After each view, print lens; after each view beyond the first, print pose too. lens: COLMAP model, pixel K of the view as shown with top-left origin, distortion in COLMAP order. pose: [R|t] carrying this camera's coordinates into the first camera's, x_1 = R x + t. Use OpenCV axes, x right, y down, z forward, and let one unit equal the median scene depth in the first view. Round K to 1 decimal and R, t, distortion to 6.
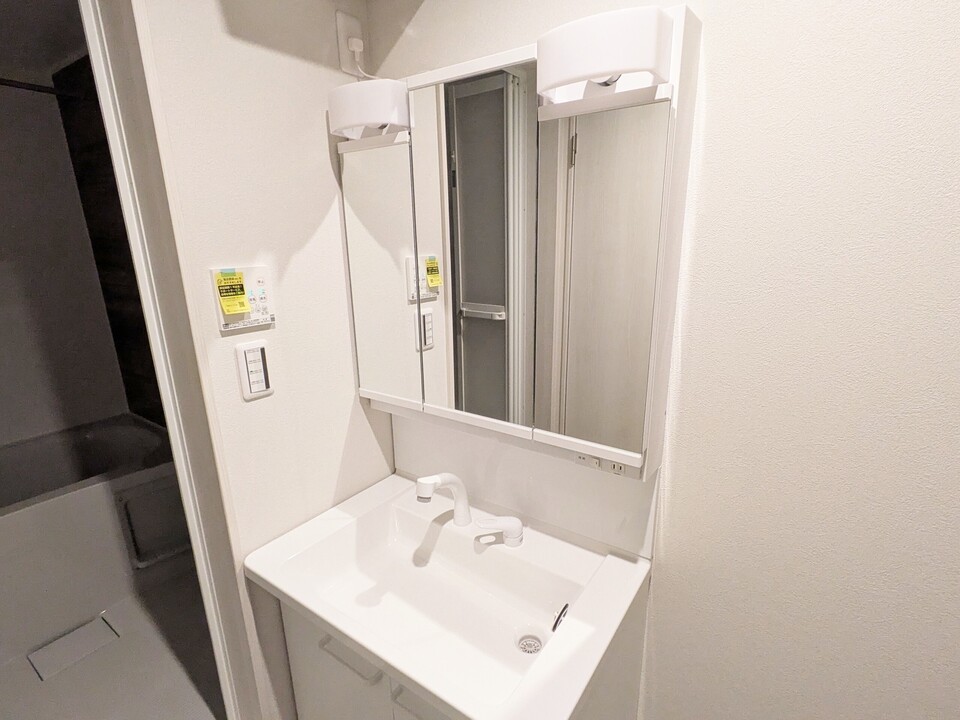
lens RADIAL K [[445.7, 0, 480.0], [0, 445.7, 360.0], [0, 0, 1]] dist [-0.020327, 0.000113]
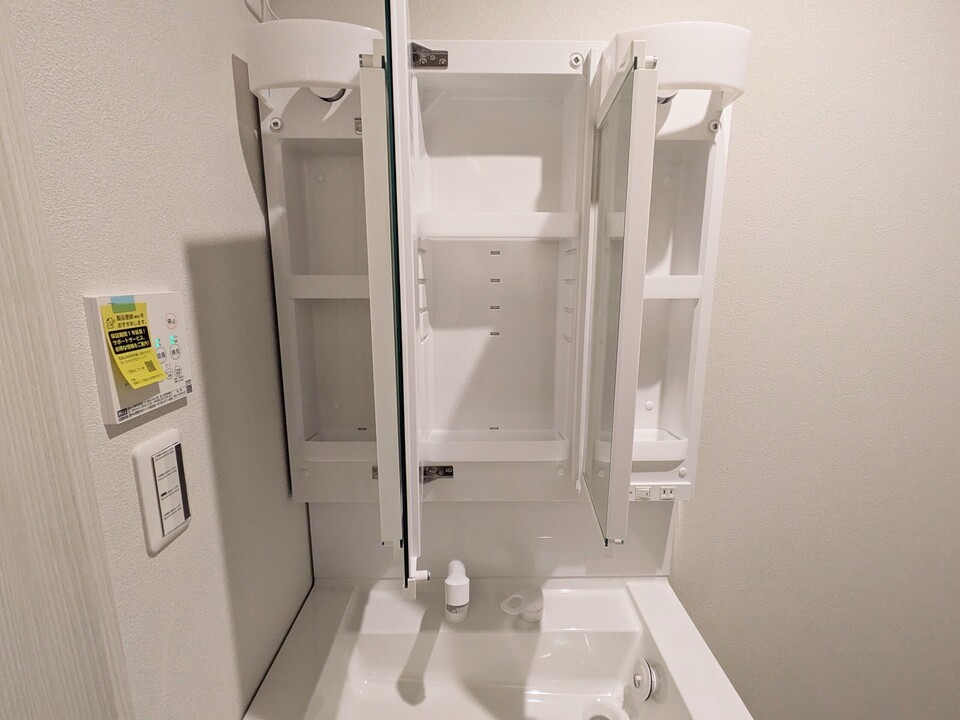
lens RADIAL K [[445.7, 0, 480.0], [0, 445.7, 360.0], [0, 0, 1]] dist [-0.020327, 0.000113]
pose [[0.809363, -0.092528, 0.579975, -0.508897], [0.135503, 0.990289, -0.031107, -0.064020], [-0.571464, 0.103765, 0.814040, 0.363653]]
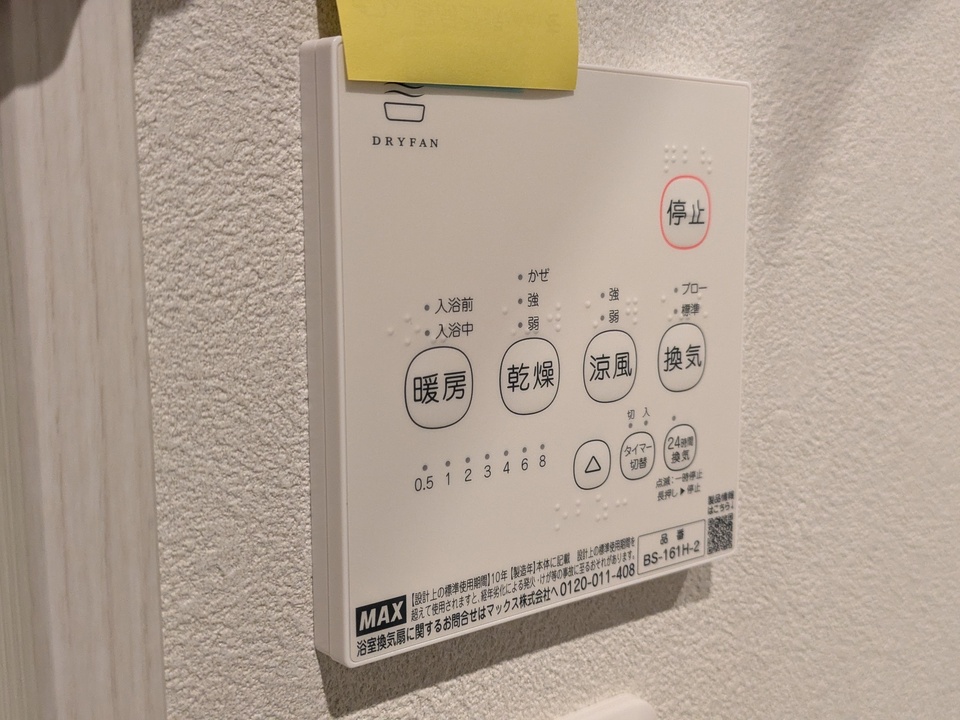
lens RADIAL K [[990.9, 0, 480.0], [0, 990.9, 360.0], [0, 0, 1]] dist [0.107944, 0.002061]
pose [[0.948832, 0.061704, -0.309695, -0.465791], [-0.094265, 0.991353, -0.091288, -0.111686], [0.301384, 0.115810, 0.946444, 0.751107]]
